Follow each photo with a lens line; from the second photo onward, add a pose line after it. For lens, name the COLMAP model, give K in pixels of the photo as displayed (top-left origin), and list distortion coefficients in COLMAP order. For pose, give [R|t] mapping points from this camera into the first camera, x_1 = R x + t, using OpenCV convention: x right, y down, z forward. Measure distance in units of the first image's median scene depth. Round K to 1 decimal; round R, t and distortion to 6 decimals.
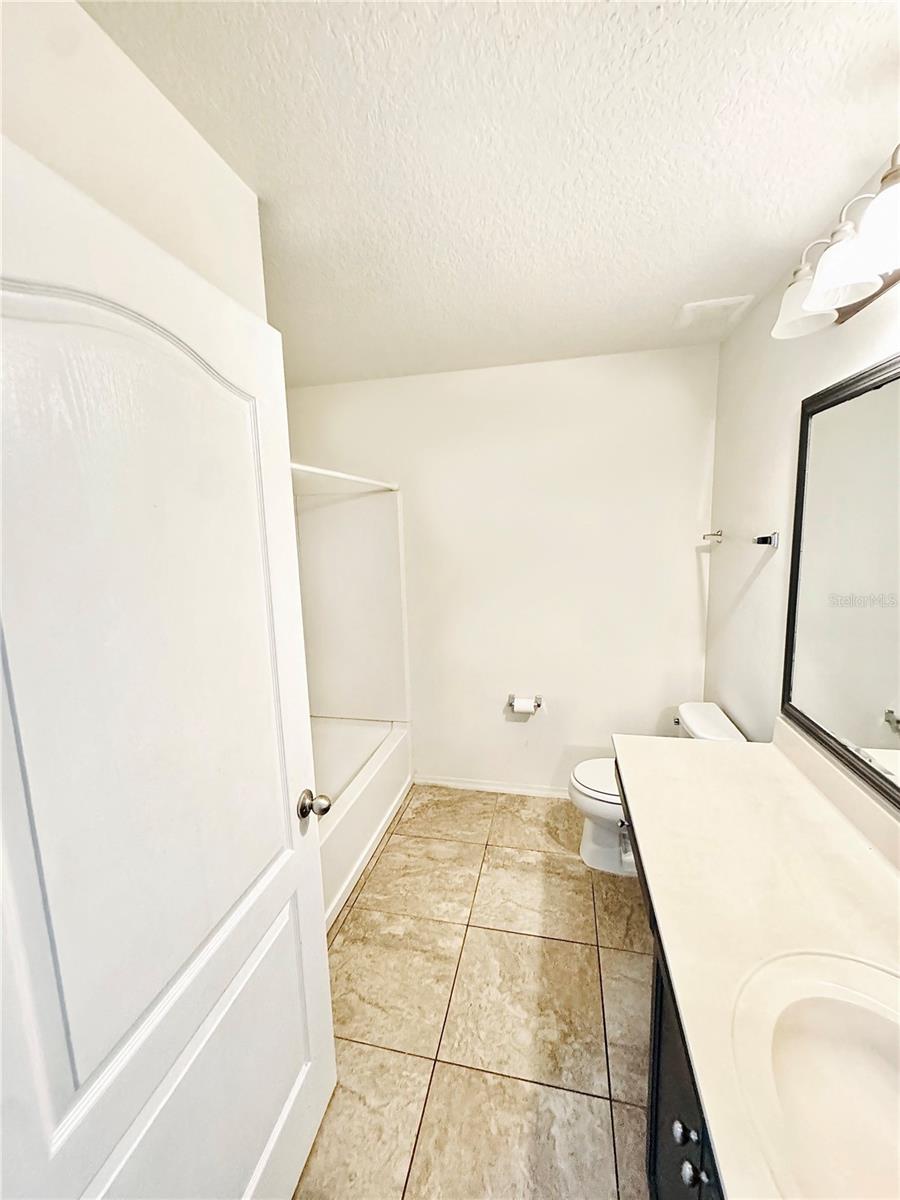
lens RADIAL K [[483.3, 0, 446.8], [0, 483.3, 596.5], [0, 0, 1]] dist [0.000115, 0.000477]
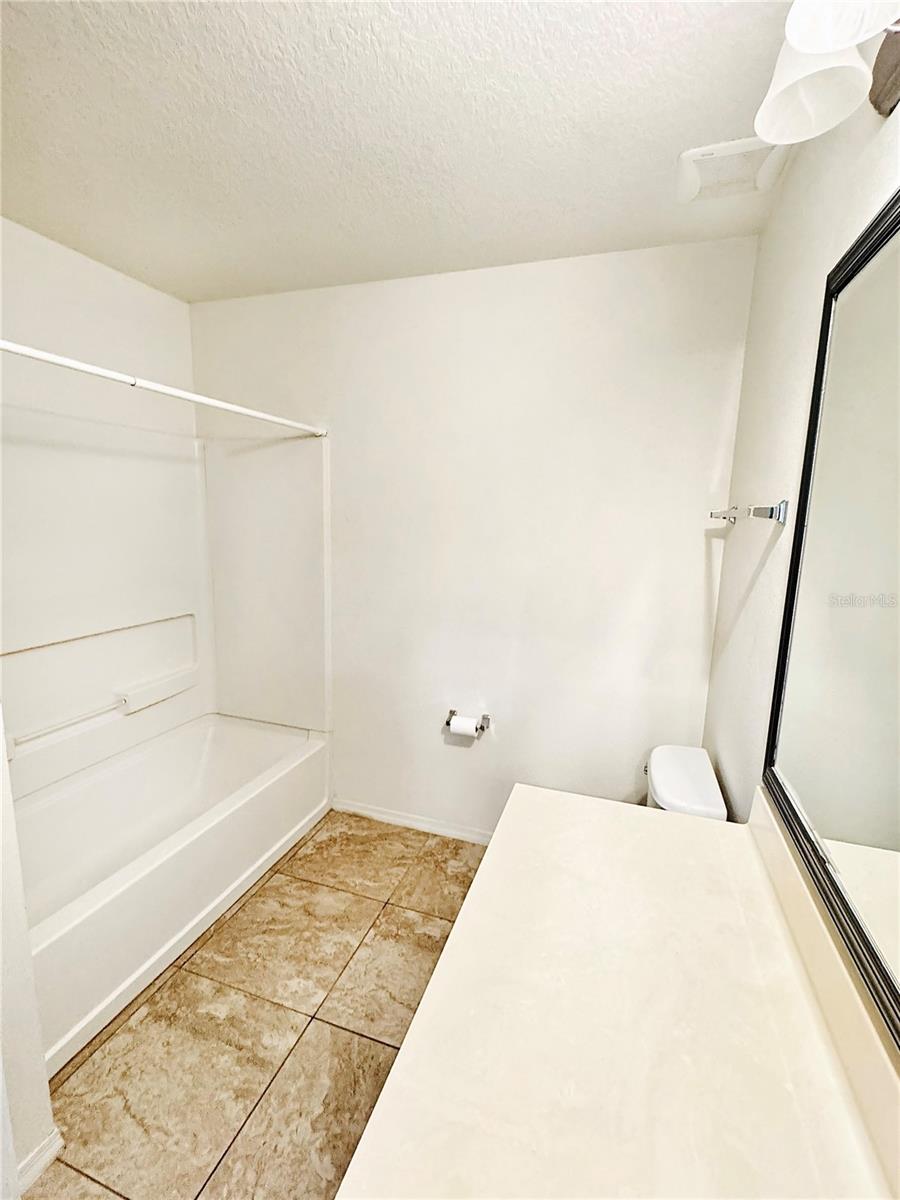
lens RADIAL K [[535.1, 0, 451.1], [0, 535.1, 603.6], [0, 0, 1]] dist [0.000971, -0.000698]
pose [[0.993127, 0.074301, -0.090432, 0.228857], [-0.072031, 0.997006, 0.028116, 0.011253], [0.092251, -0.021409, 0.995506, 0.181174]]
